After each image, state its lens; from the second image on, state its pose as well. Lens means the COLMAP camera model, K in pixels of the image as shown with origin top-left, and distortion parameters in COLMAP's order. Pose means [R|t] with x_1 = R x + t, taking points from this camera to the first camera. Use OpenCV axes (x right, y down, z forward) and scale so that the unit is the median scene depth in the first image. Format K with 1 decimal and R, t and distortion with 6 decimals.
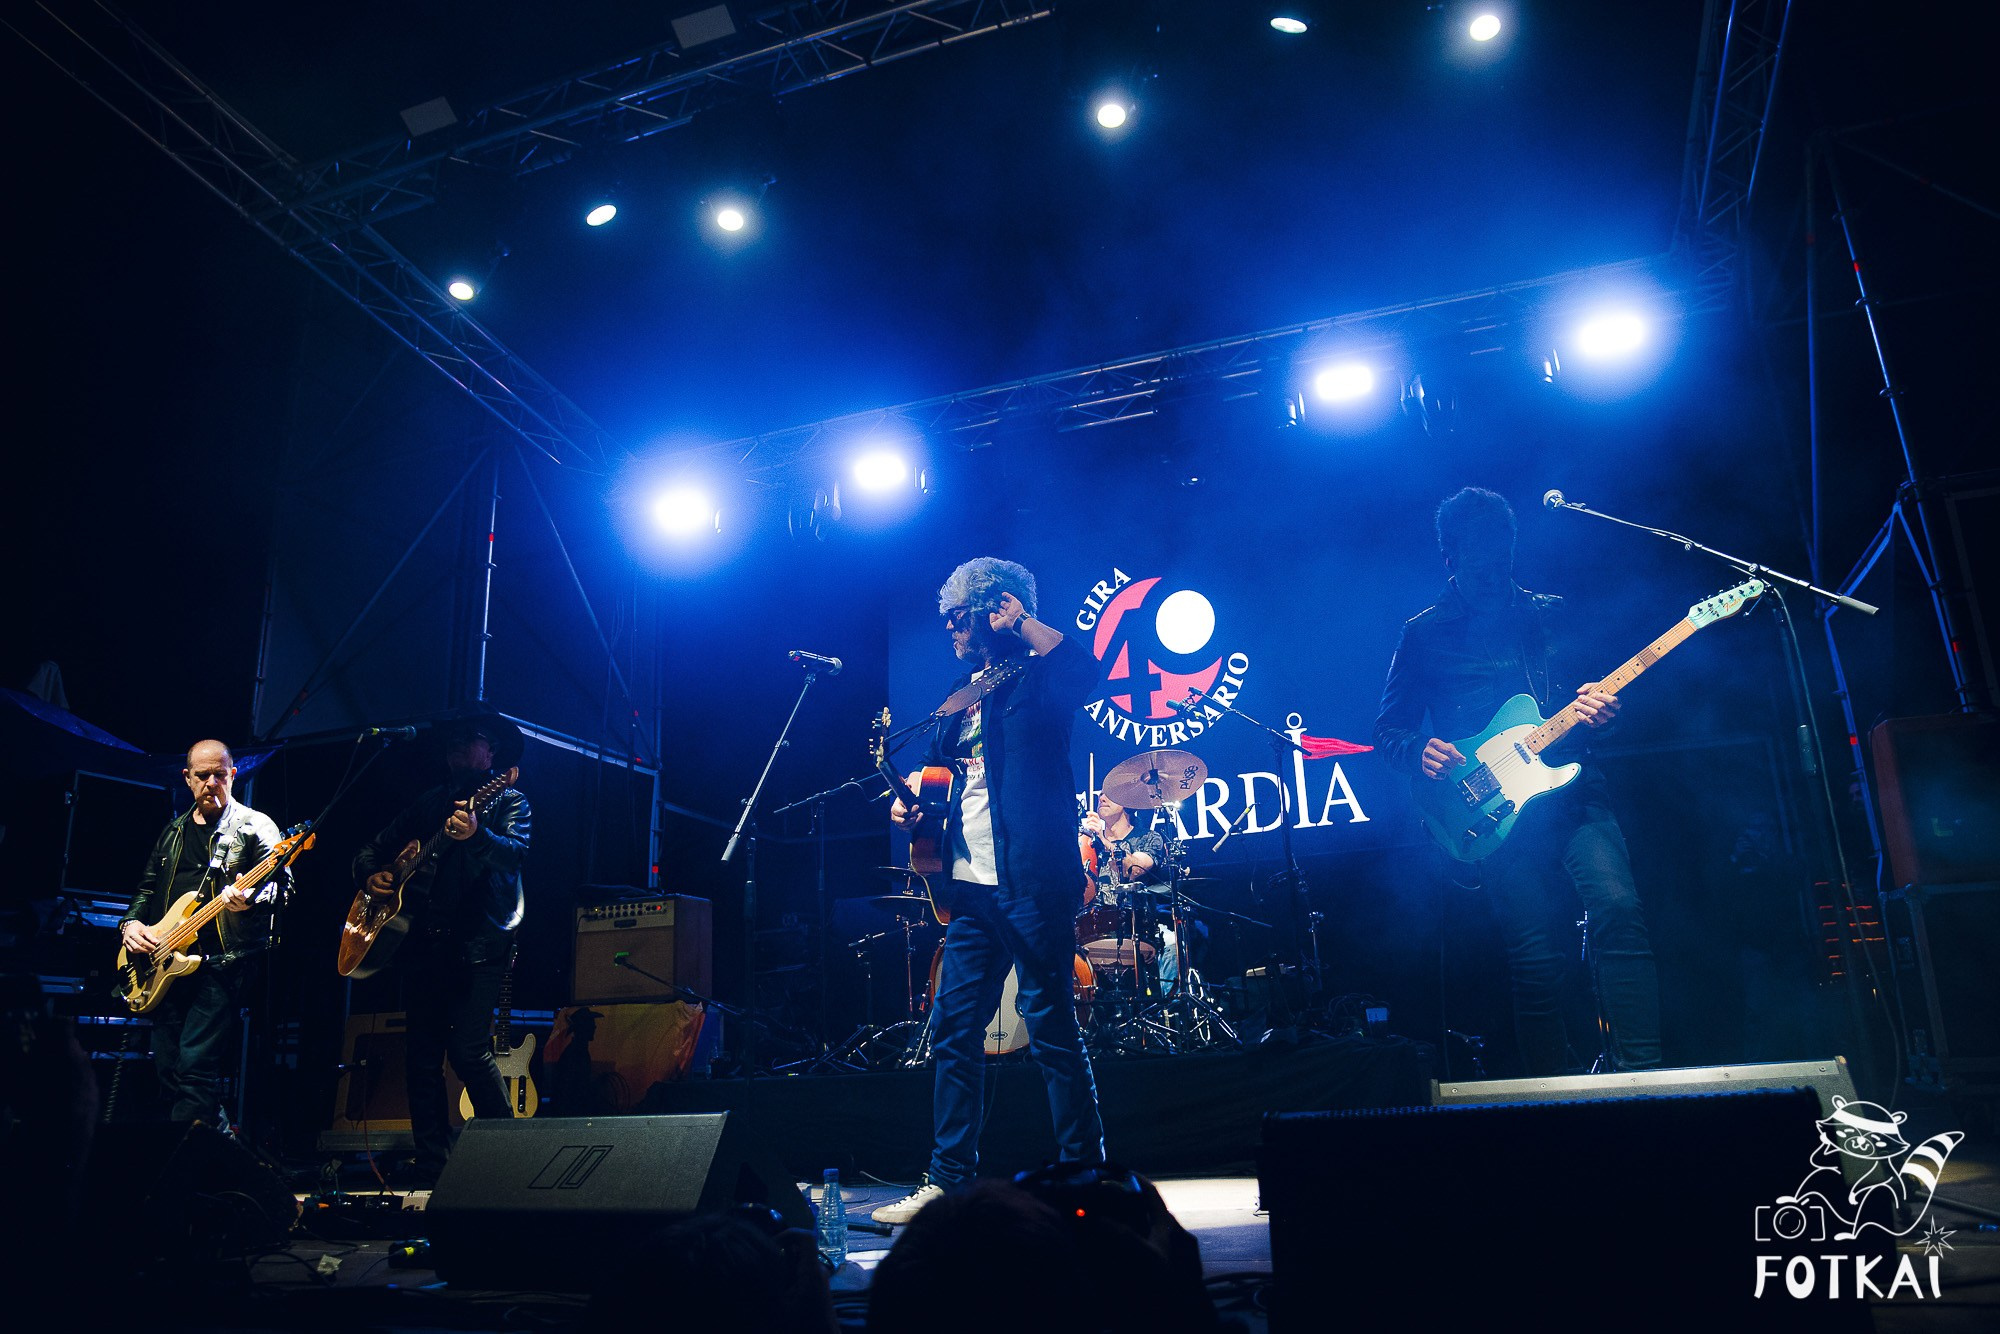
lens RADIAL K [[1368.0, 0, 1000.0], [0, 1368.0, 667.0], [0, 0, 1]] dist [-0.112096, 0.061973]
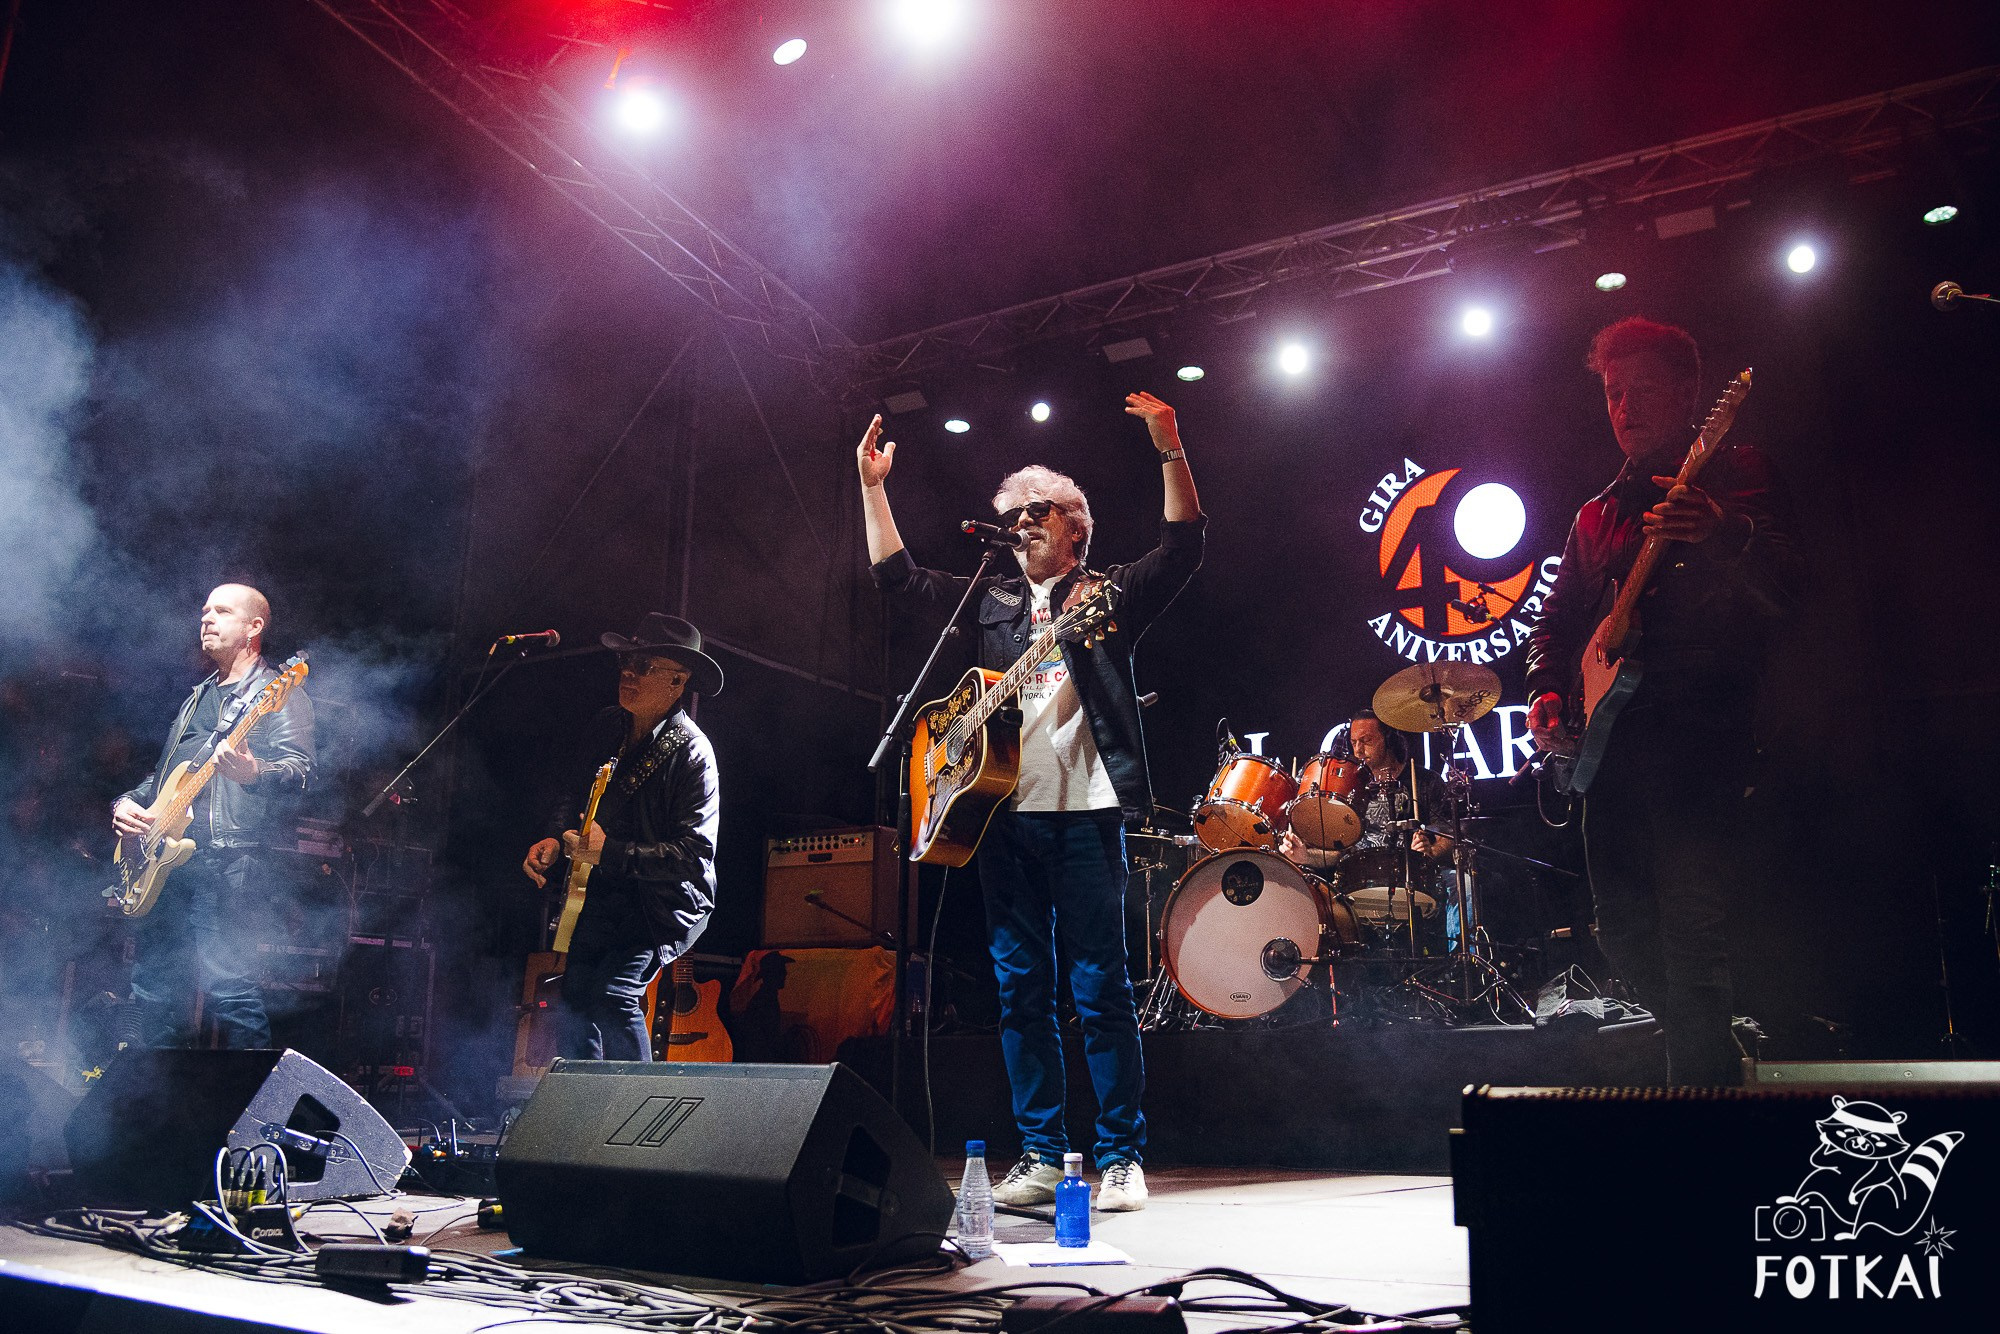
lens RADIAL K [[1519.2, 0, 1037.2], [0, 1519.2, 667.8], [0, 0, 1]] dist [-0.119927, 0.081427]
pose [[0.985292, 0.003711, -0.170842, 0.020794], [0.004004, 0.998988, 0.044789, 0.015699], [0.170835, -0.044814, 0.984280, 0.041650]]
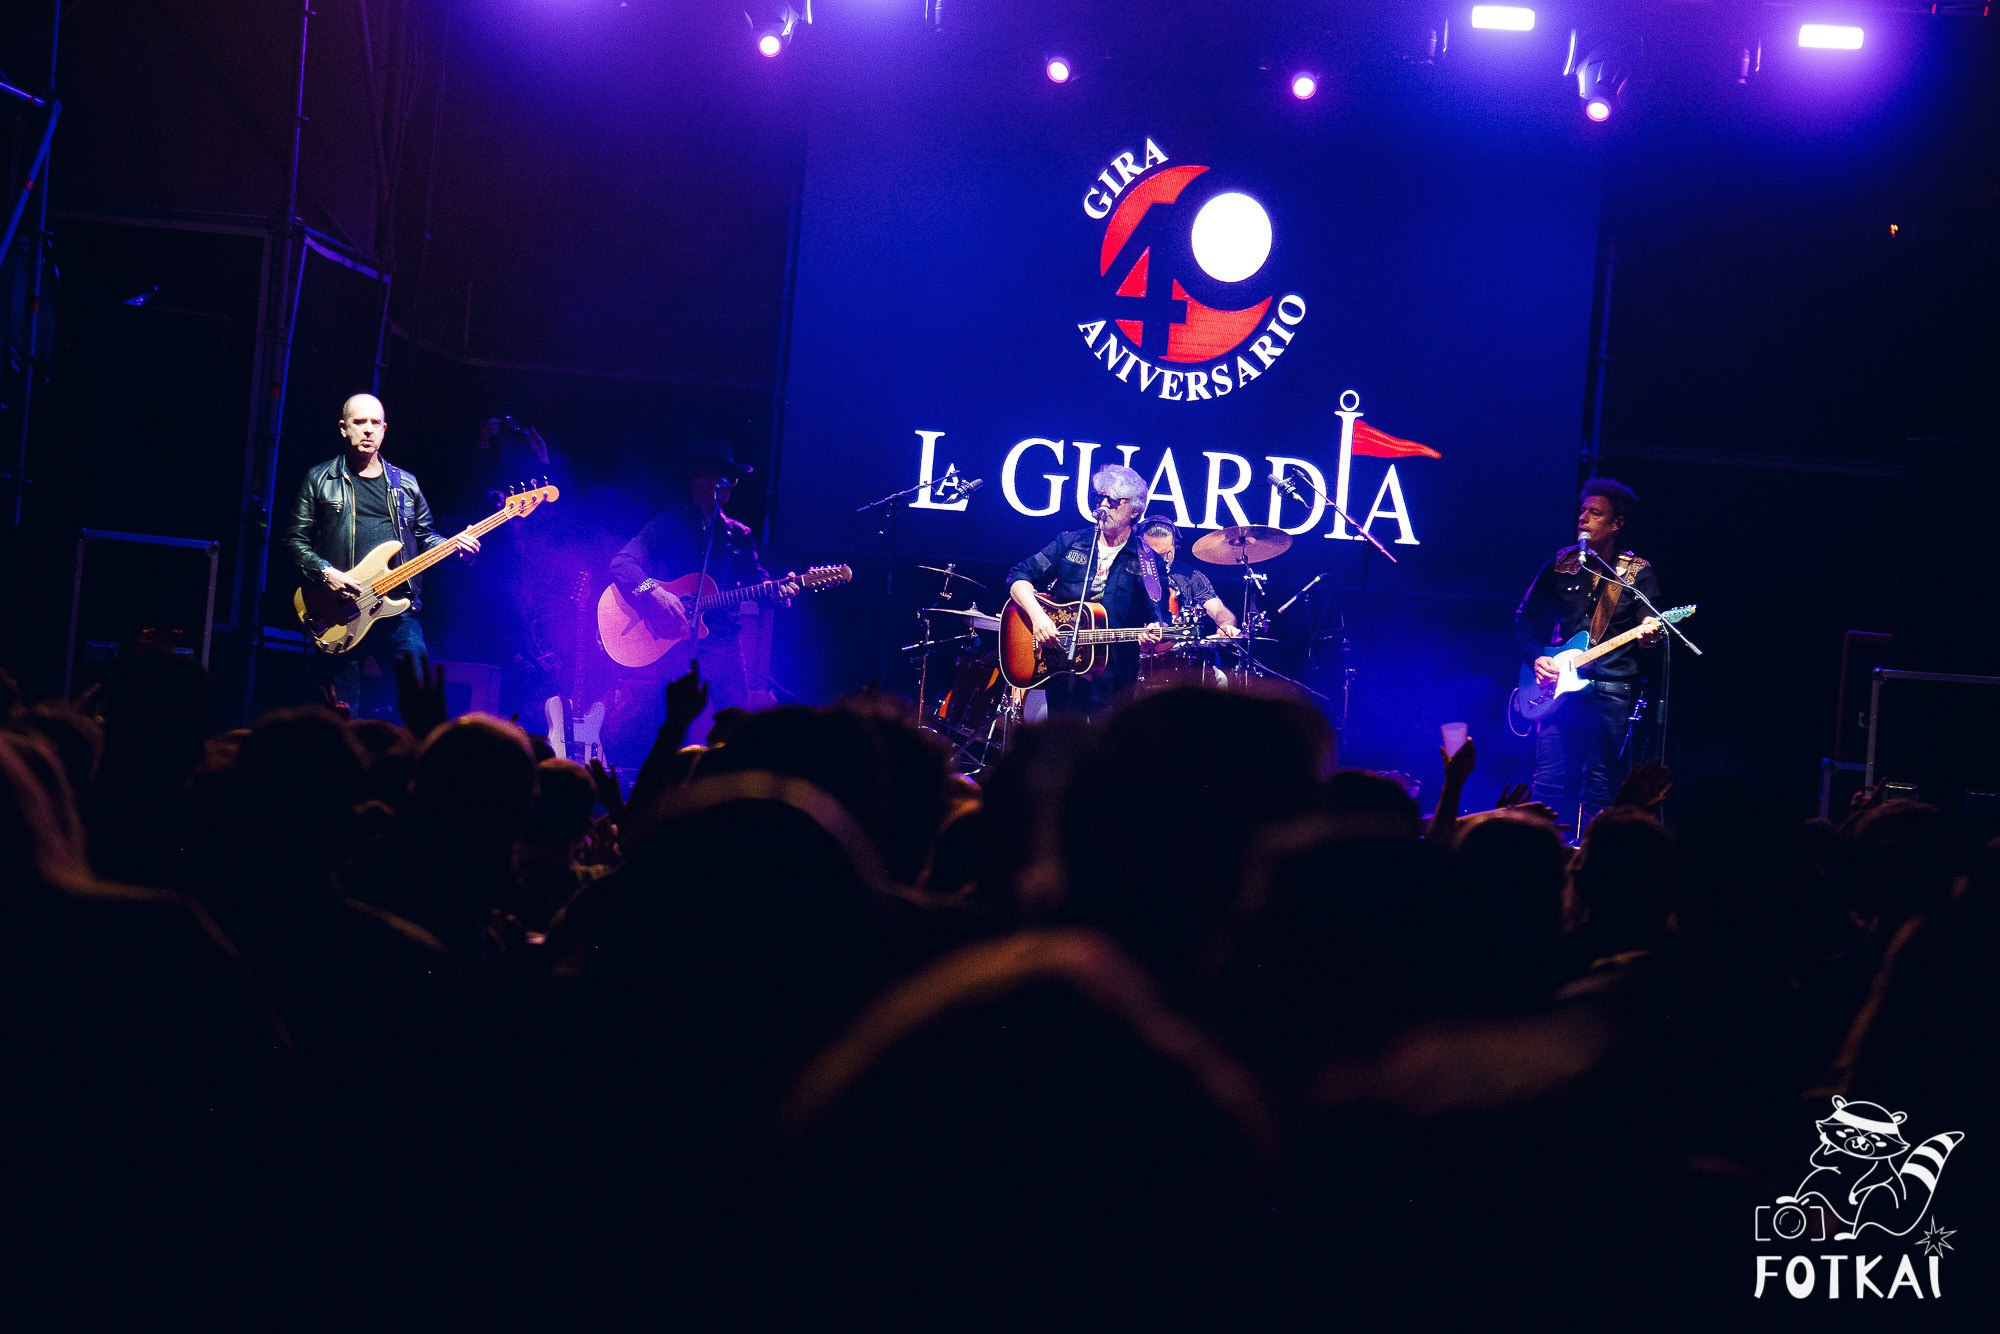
lens RADIAL K [[5182.7, 0, 1000.0], [0, 5182.7, 667.0], [0, 0, 1]] dist [0.127275, 0.179750]
pose [[0.963814, 0.128249, 0.233699, -0.650395], [-0.186079, 0.951421, 0.245302, -0.505961], [-0.190887, -0.279912, 0.940857, -1.795871]]
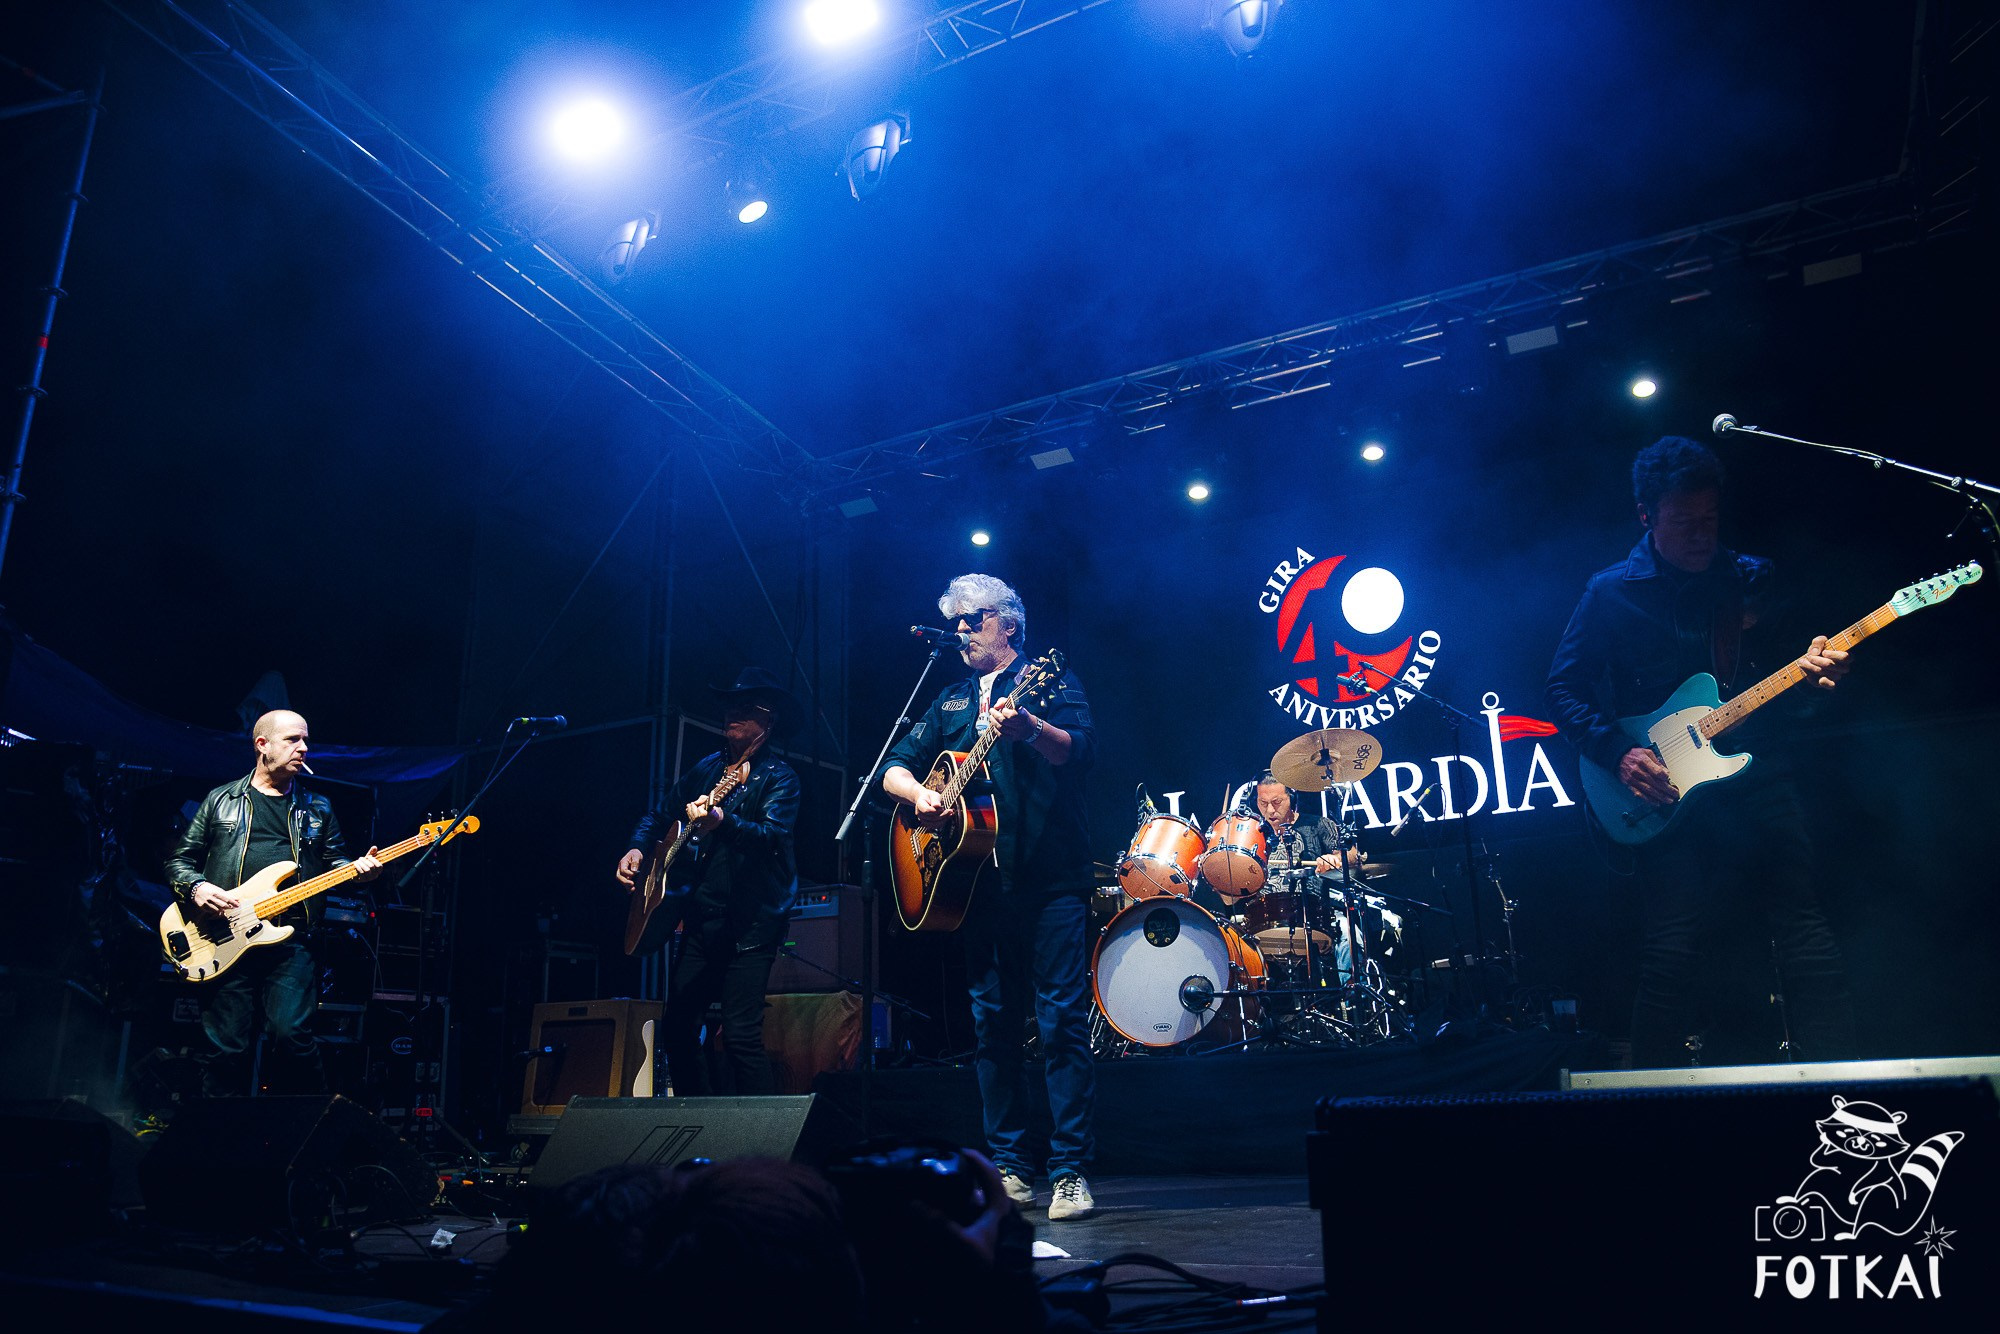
lens RADIAL K [[1368.0, 0, 1000.0], [0, 1368.0, 667.0], [0, 0, 1]] dist [-0.112096, 0.061973]
pose [[0.987508, -0.025983, -0.155412, 0.025457], [0.026004, 0.999660, -0.001899, 0.009121], [0.155409, -0.002166, 0.987848, 0.019977]]
